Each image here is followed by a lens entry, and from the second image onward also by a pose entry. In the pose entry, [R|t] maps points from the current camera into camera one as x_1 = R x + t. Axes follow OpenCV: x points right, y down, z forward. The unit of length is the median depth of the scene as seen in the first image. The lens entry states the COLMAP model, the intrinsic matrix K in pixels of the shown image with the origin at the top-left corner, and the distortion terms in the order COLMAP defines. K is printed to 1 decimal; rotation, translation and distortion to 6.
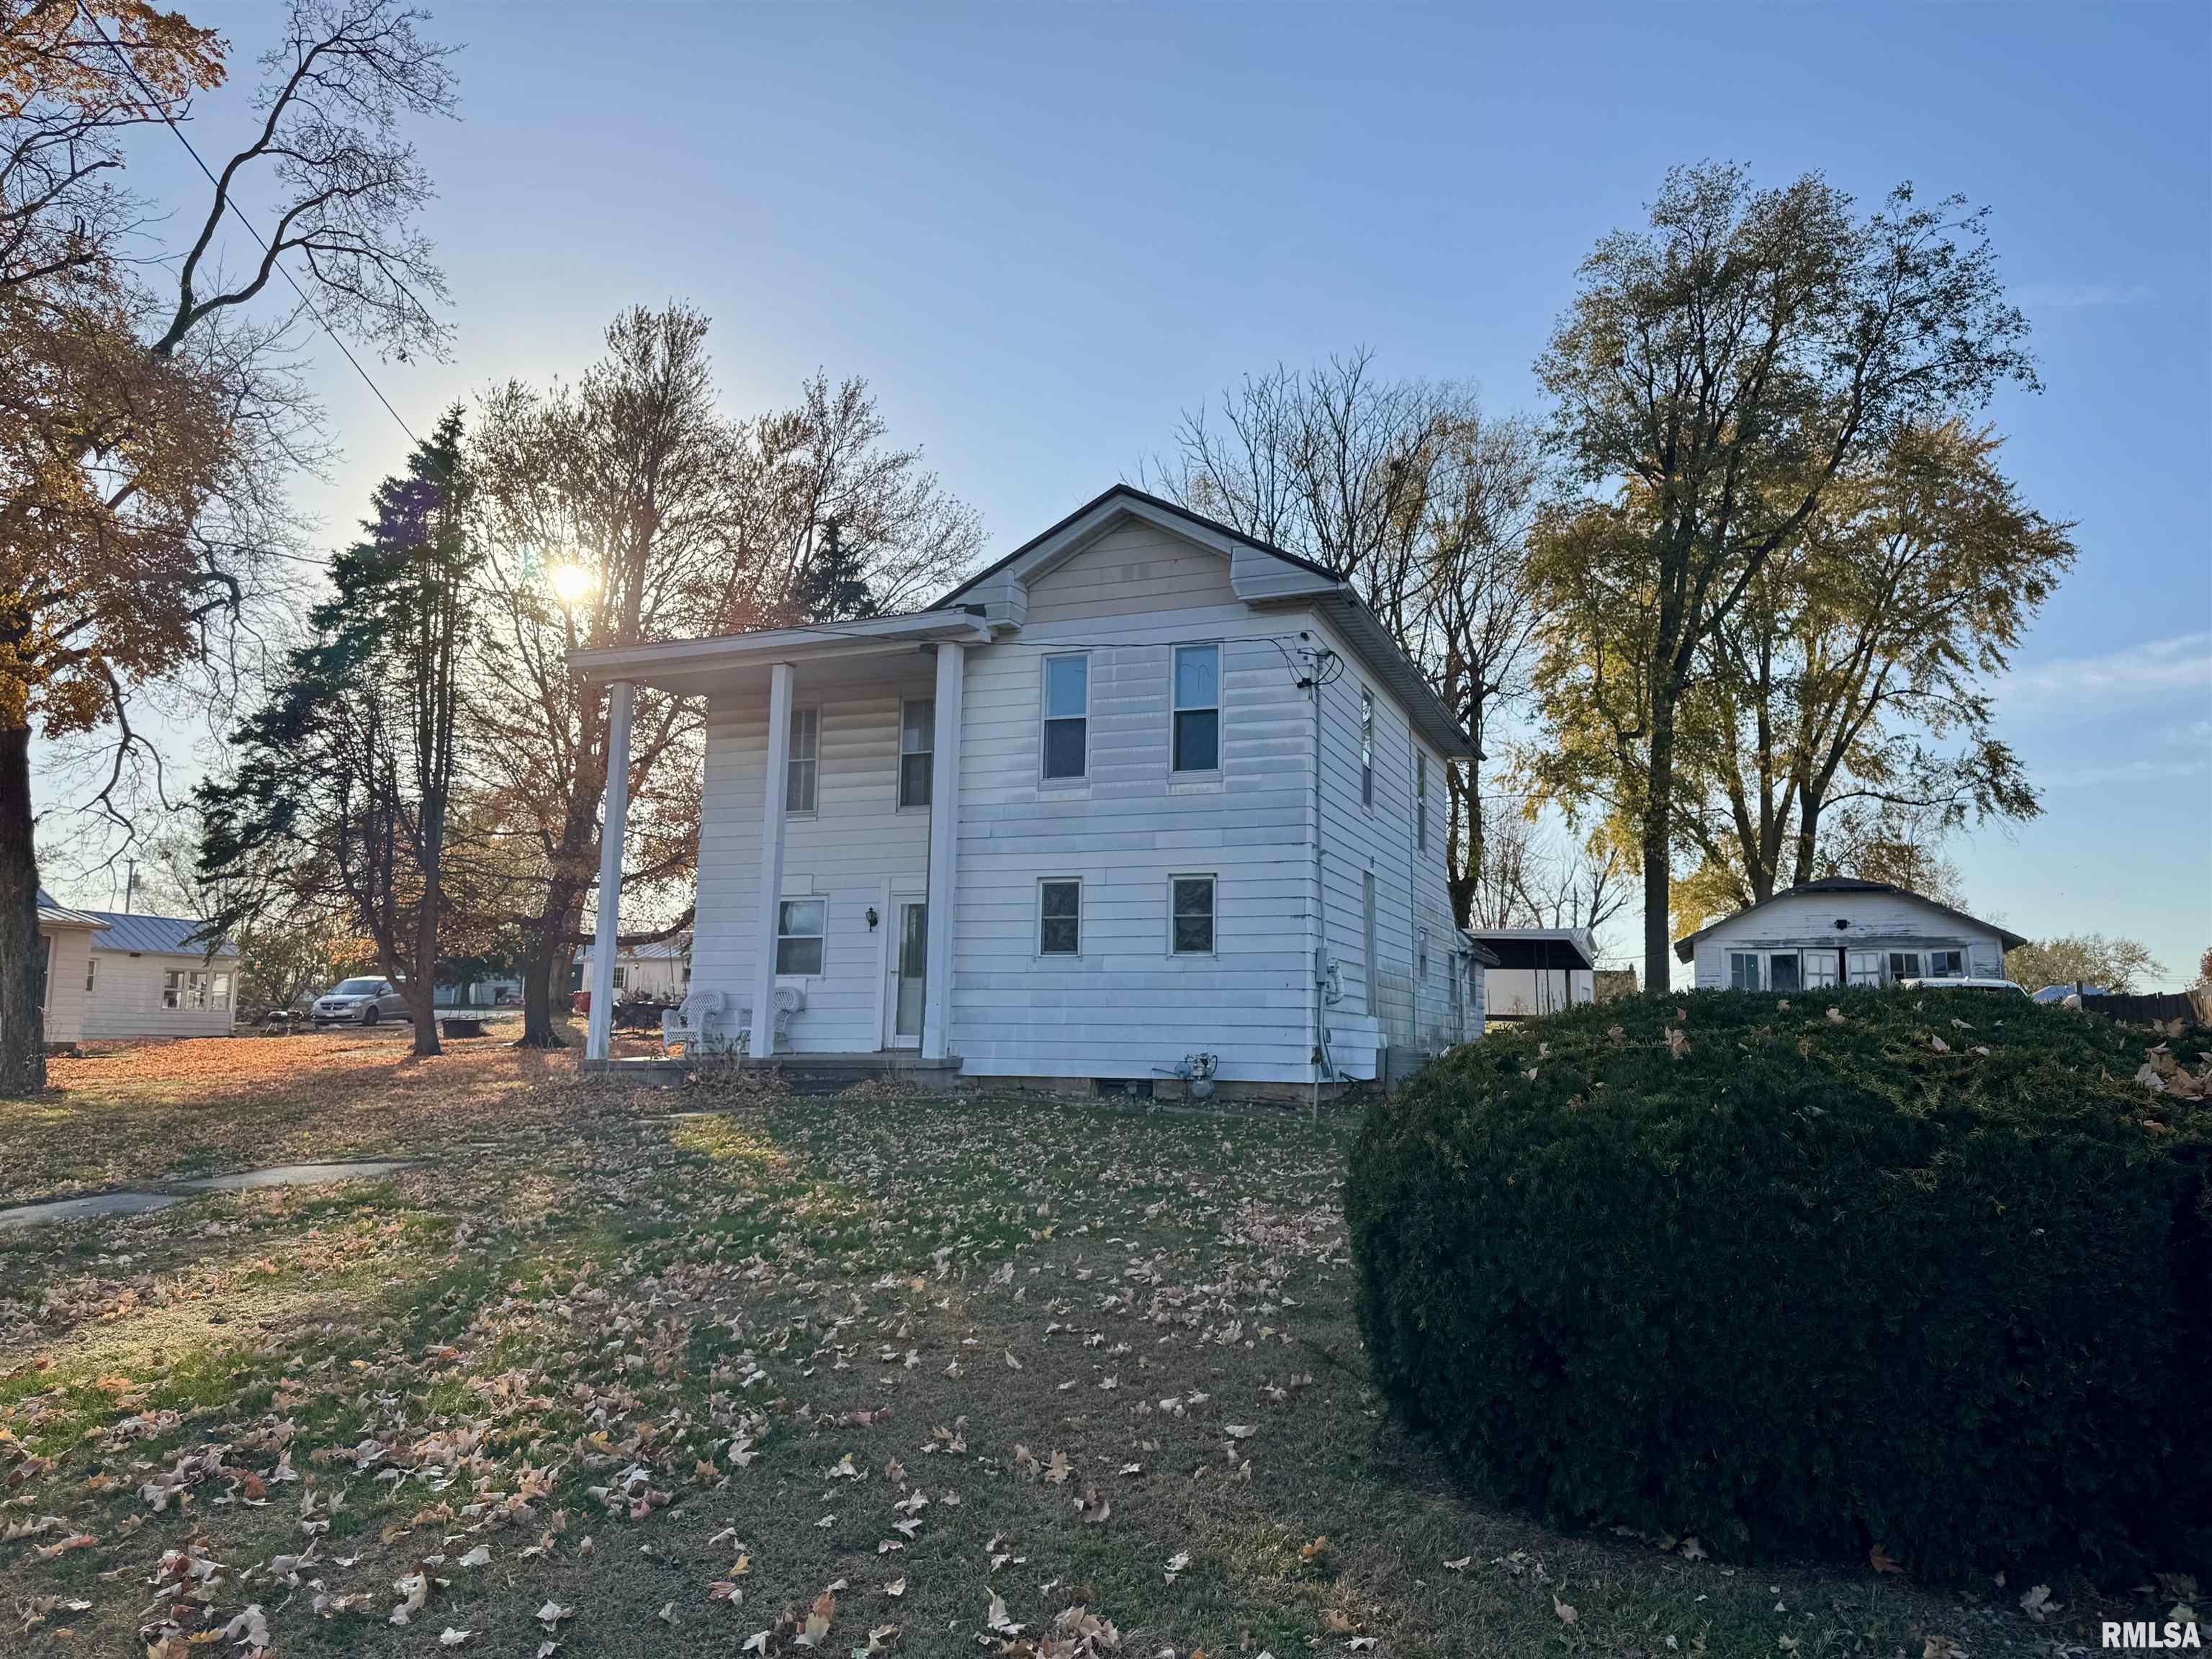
lens RADIAL K [[1558.4, 0, 1108.9], [0, 1558.4, 845.9], [0, 0, 1]] dist [0.059547, -0.052468]
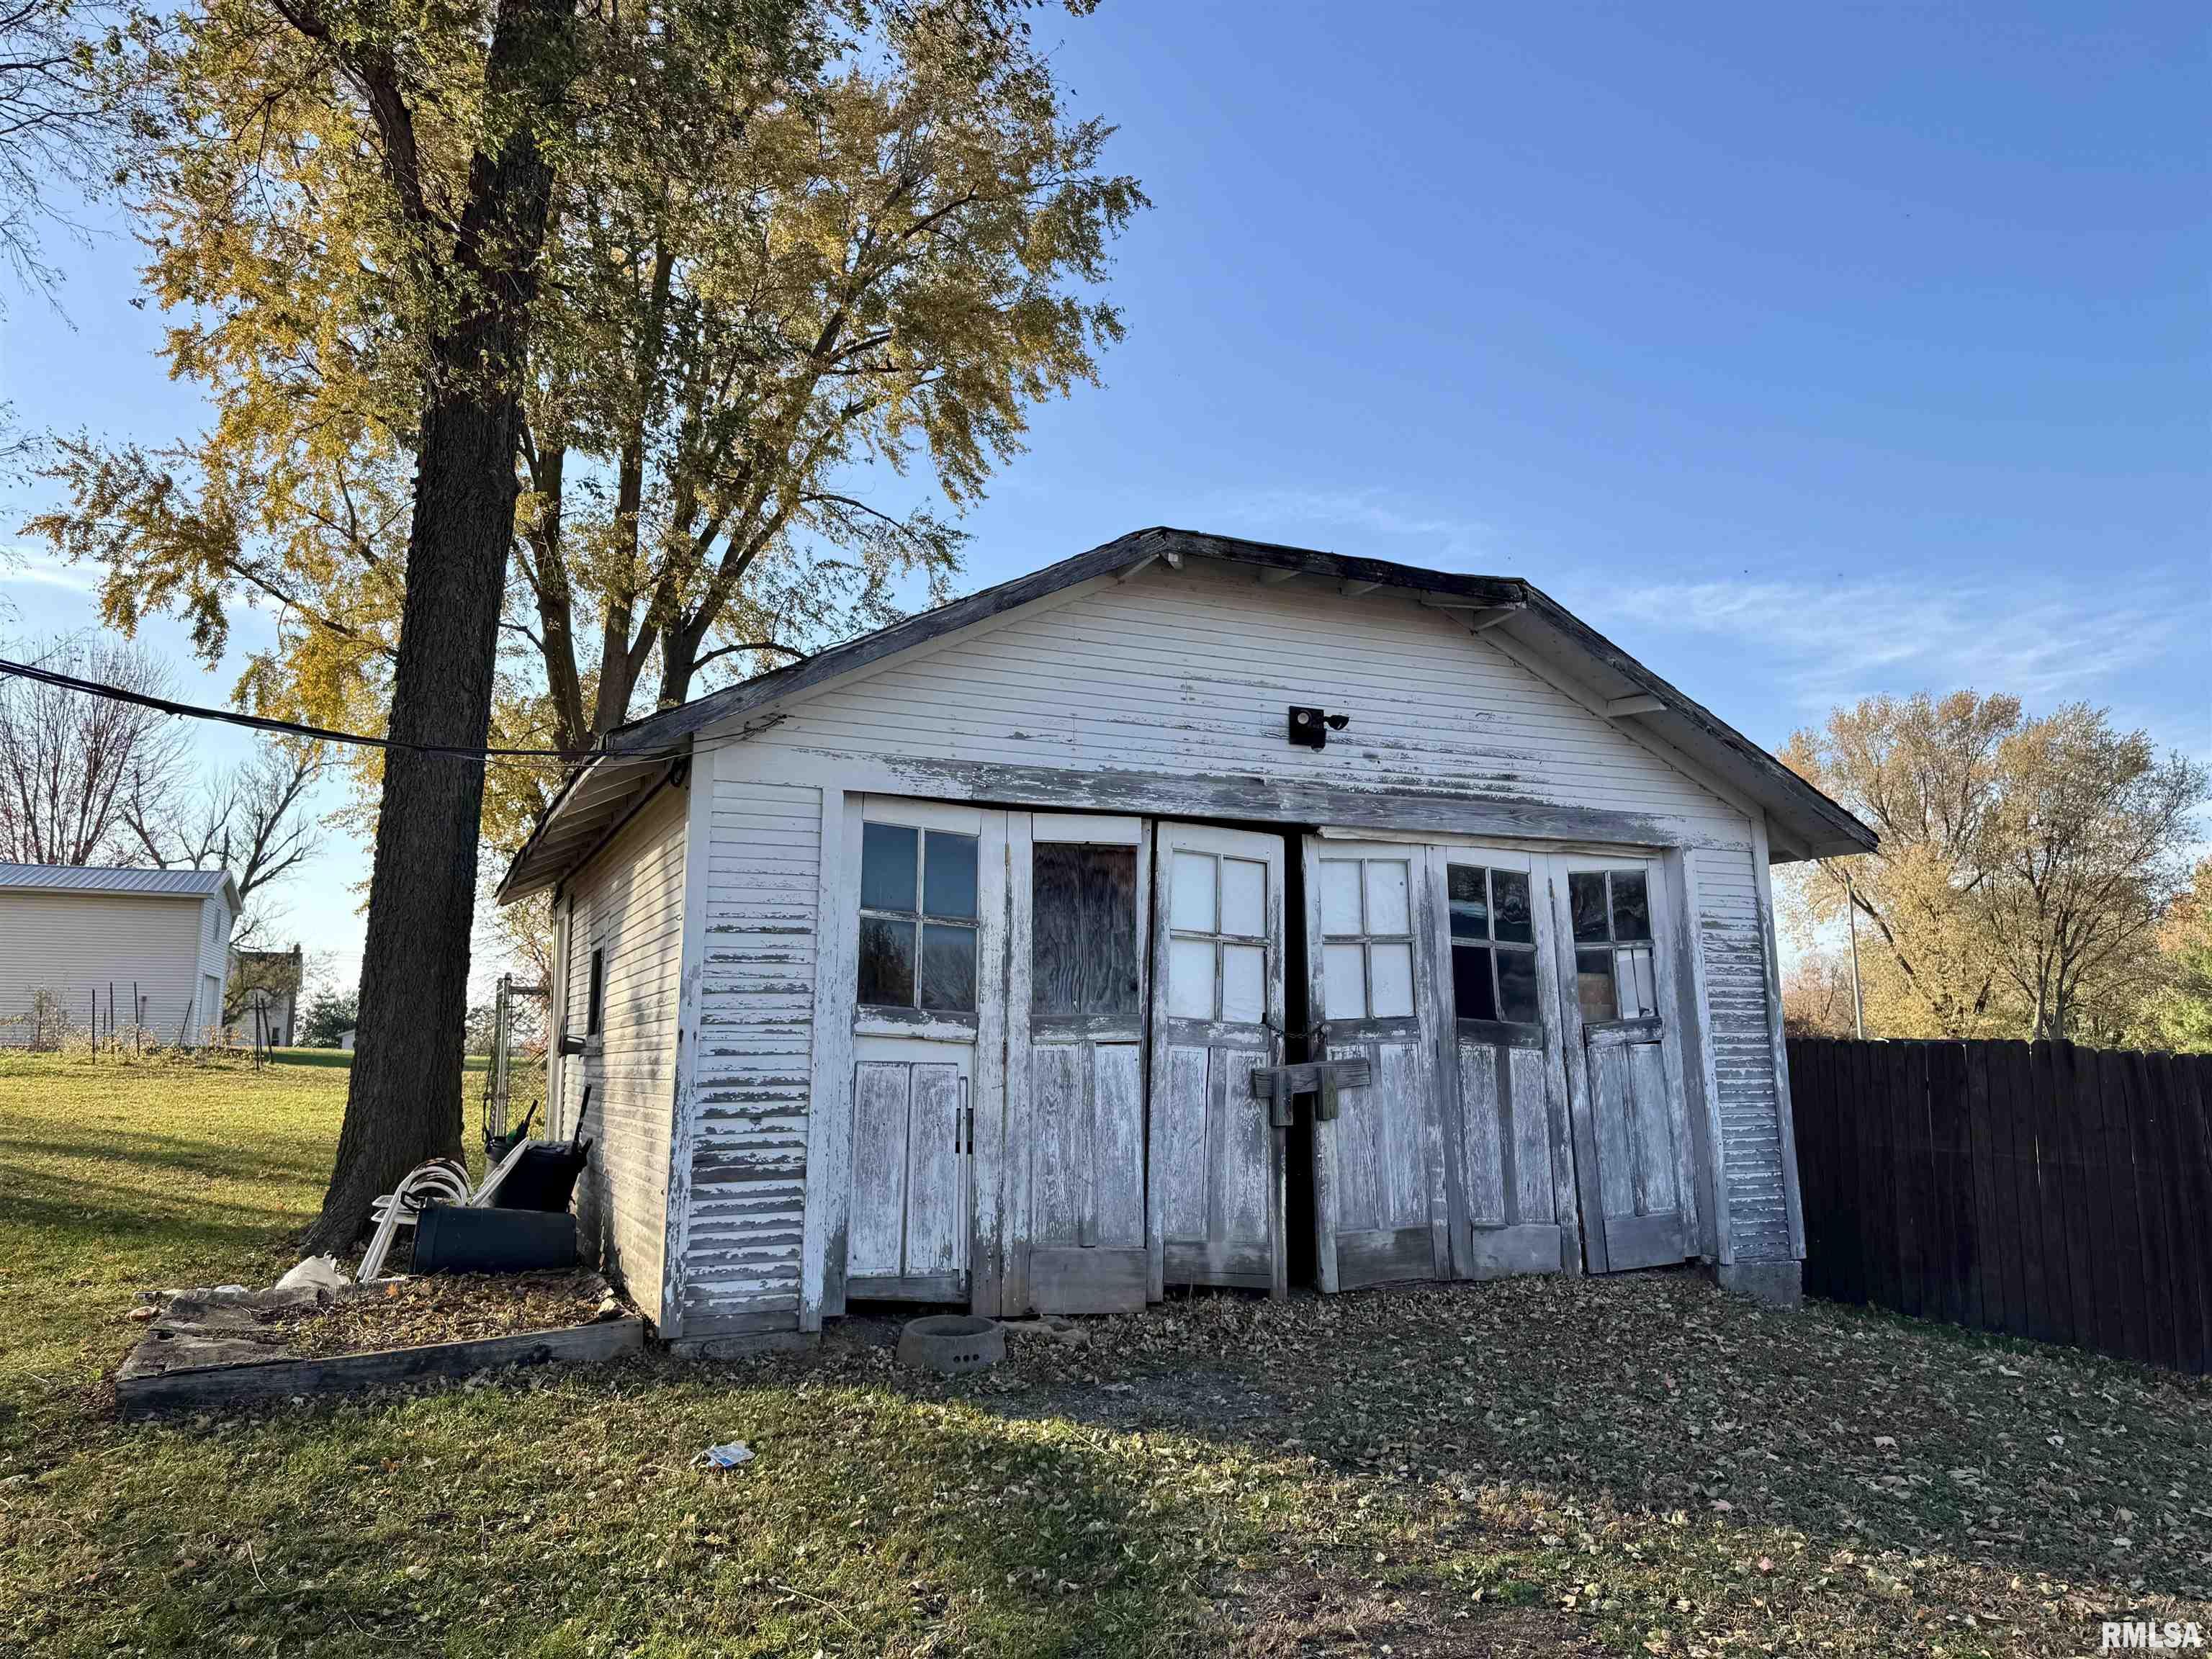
lens RADIAL K [[1549.3, 0, 1097.2], [0, 1549.3, 824.3], [0, 0, 1]] dist [0.063279, -0.070315]
pose [[0.701718, 0.098428, 0.705623, 0.277625], [-0.091781, 0.994647, -0.047471, 0.076373], [-0.706519, -0.031451, 0.706995, 0.843677]]
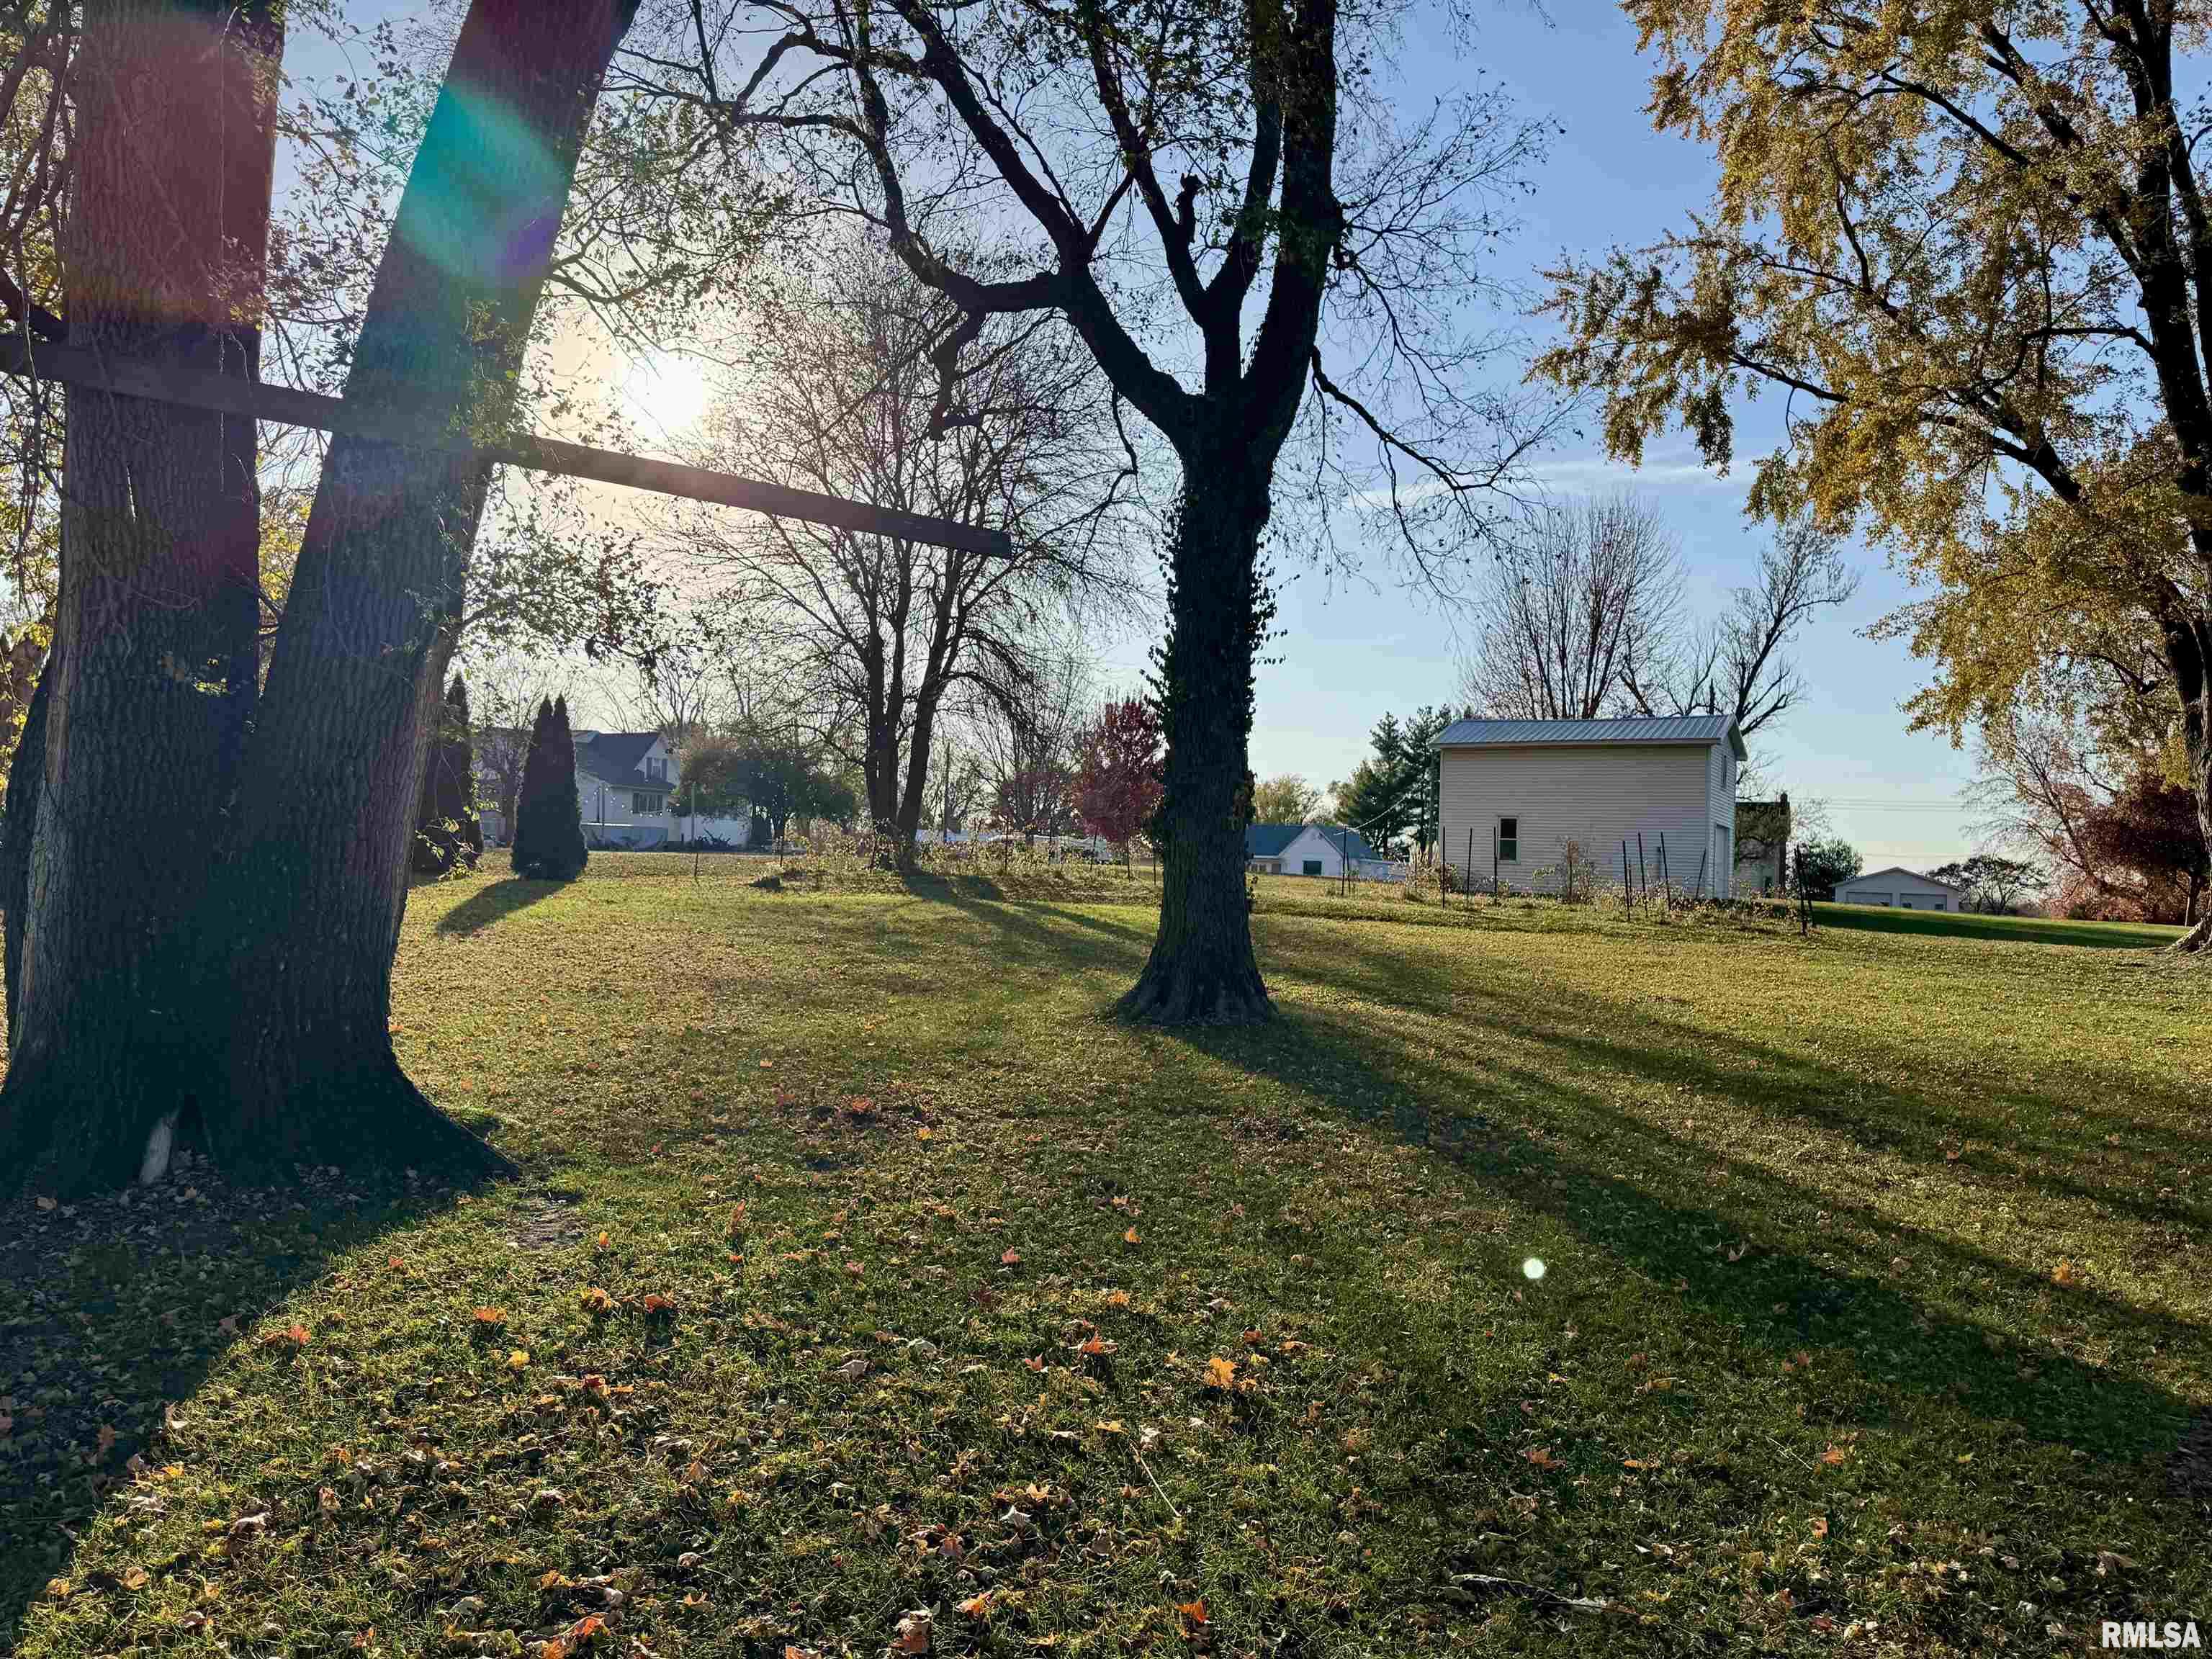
lens RADIAL K [[1518.5, 0, 1038.5], [0, 1518.5, 854.1], [0, 0, 1]] dist [-0.000307, -0.043630]
pose [[0.991878, 0.021735, -0.125321, 0.308894], [-0.007099, 0.993216, 0.116069, 0.094737], [0.126994, -0.114236, 0.985303, 1.030629]]
